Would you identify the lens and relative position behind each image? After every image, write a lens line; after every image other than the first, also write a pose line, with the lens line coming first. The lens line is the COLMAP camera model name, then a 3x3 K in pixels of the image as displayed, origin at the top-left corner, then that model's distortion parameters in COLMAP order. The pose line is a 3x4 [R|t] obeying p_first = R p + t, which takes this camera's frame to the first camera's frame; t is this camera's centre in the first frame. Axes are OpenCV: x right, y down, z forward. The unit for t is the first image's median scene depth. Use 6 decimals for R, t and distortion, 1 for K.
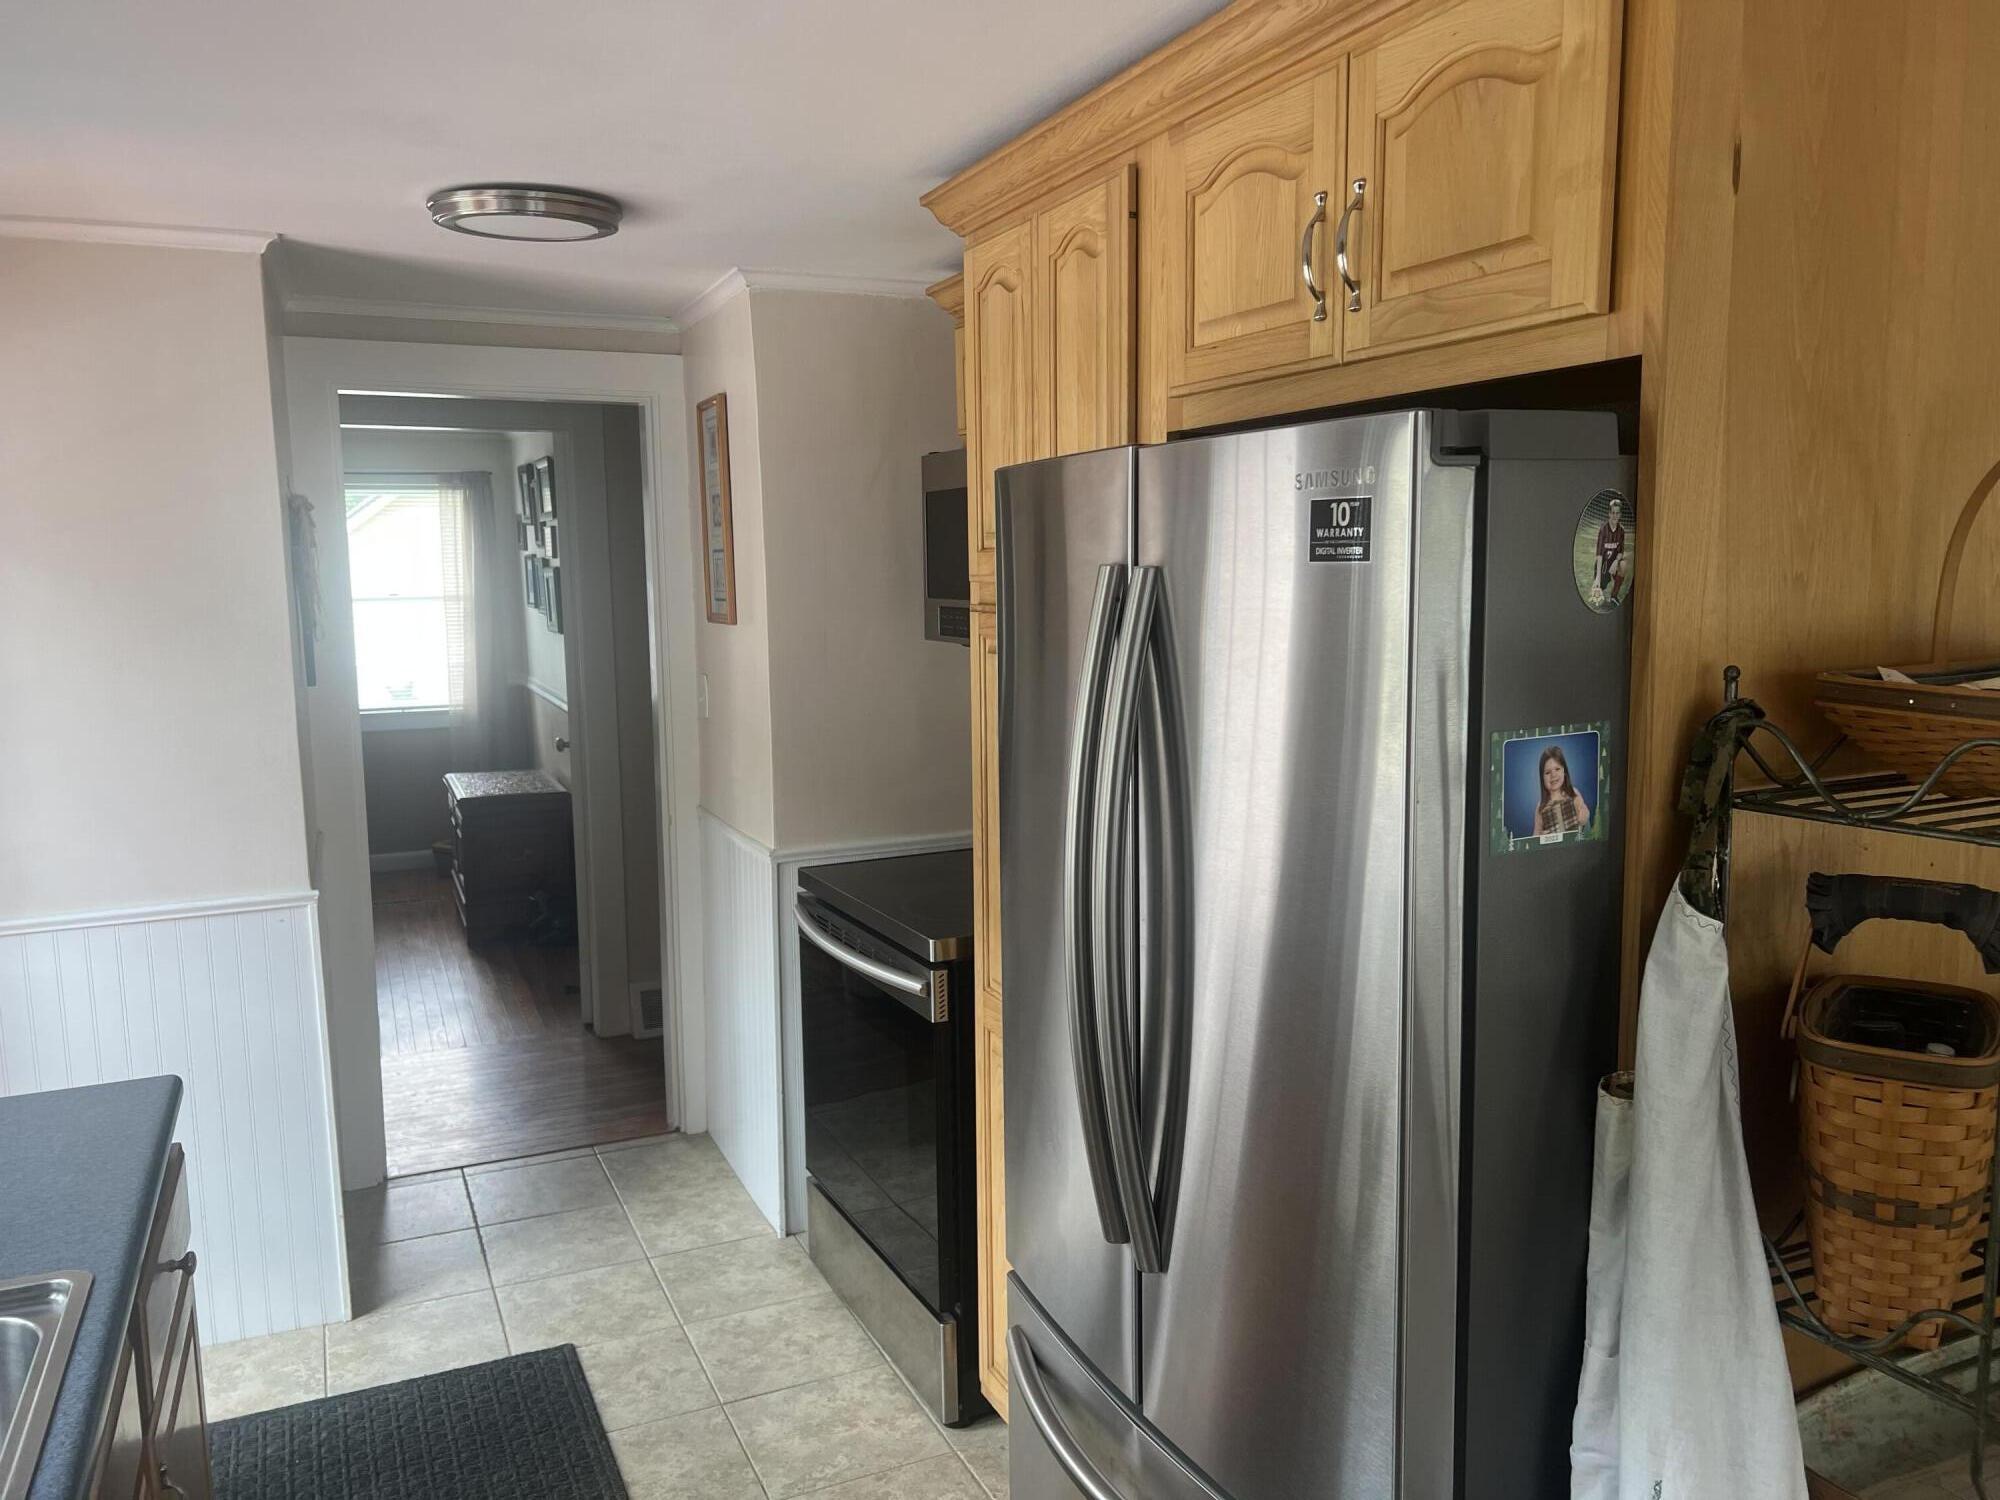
lens RADIAL K [[1500.5, 0, 993.5], [0, 1500.5, 752.2], [0, 0, 1]] dist [0.066281, -0.075240]
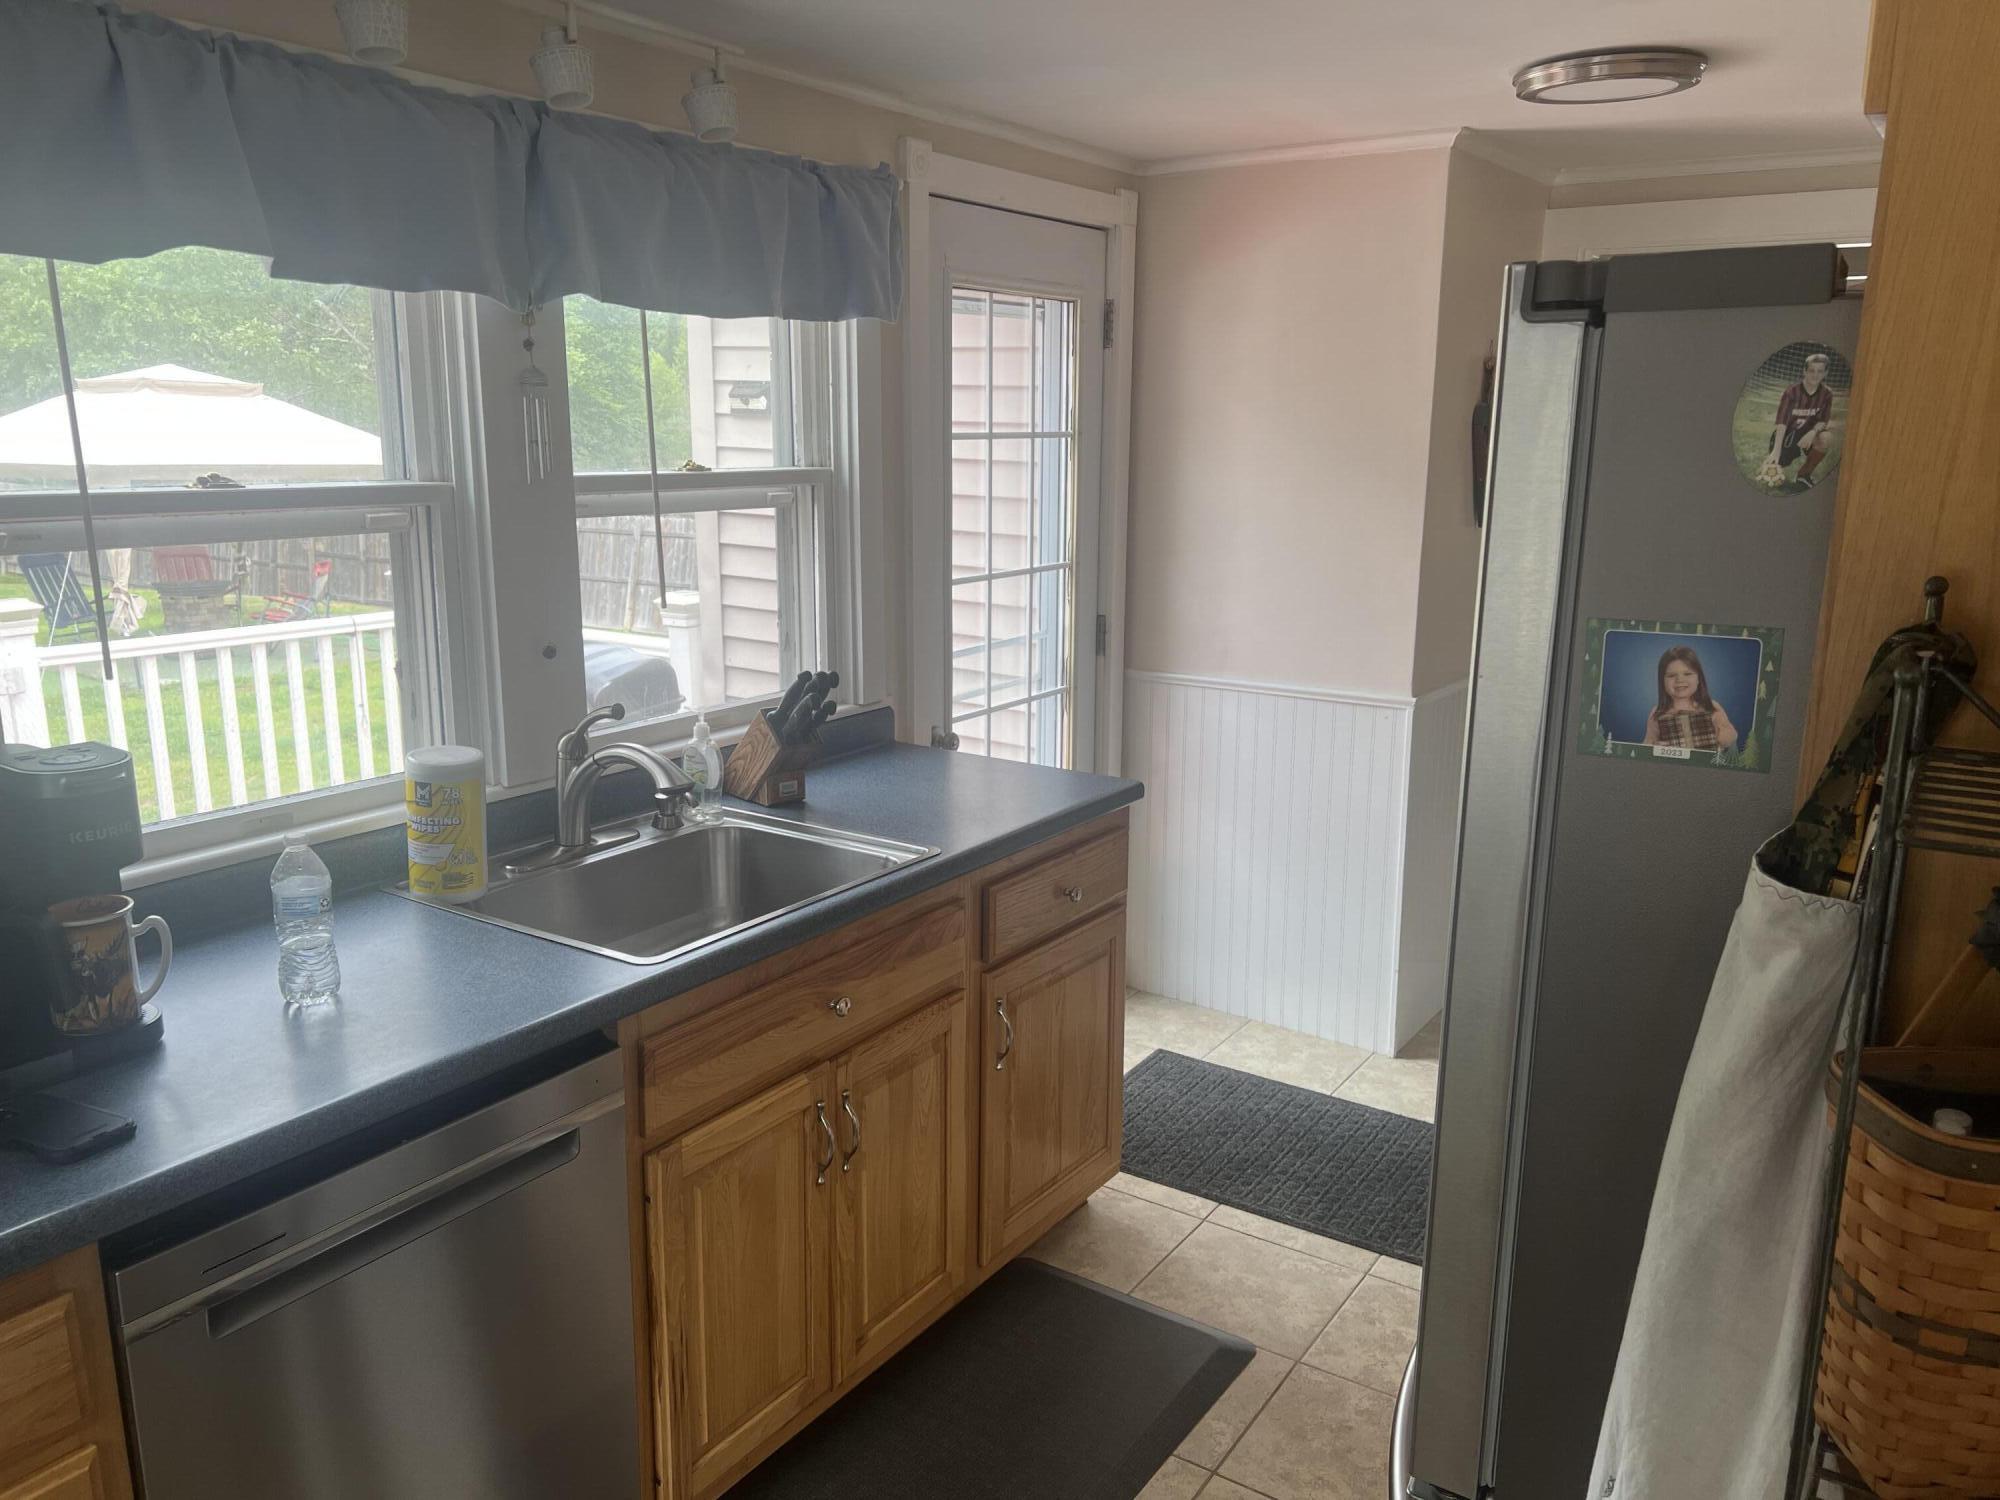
lens RADIAL K [[1500.5, 0, 1011.0], [0, 1500.5, 748.0], [0, 0, 1]] dist [0.066281, -0.075240]
pose [[0.547219, 0.199392, -0.812892, 0.870488], [-0.127924, 0.979724, 0.154199, -0.031336], [0.827156, 0.019608, 0.561630, 0.194191]]
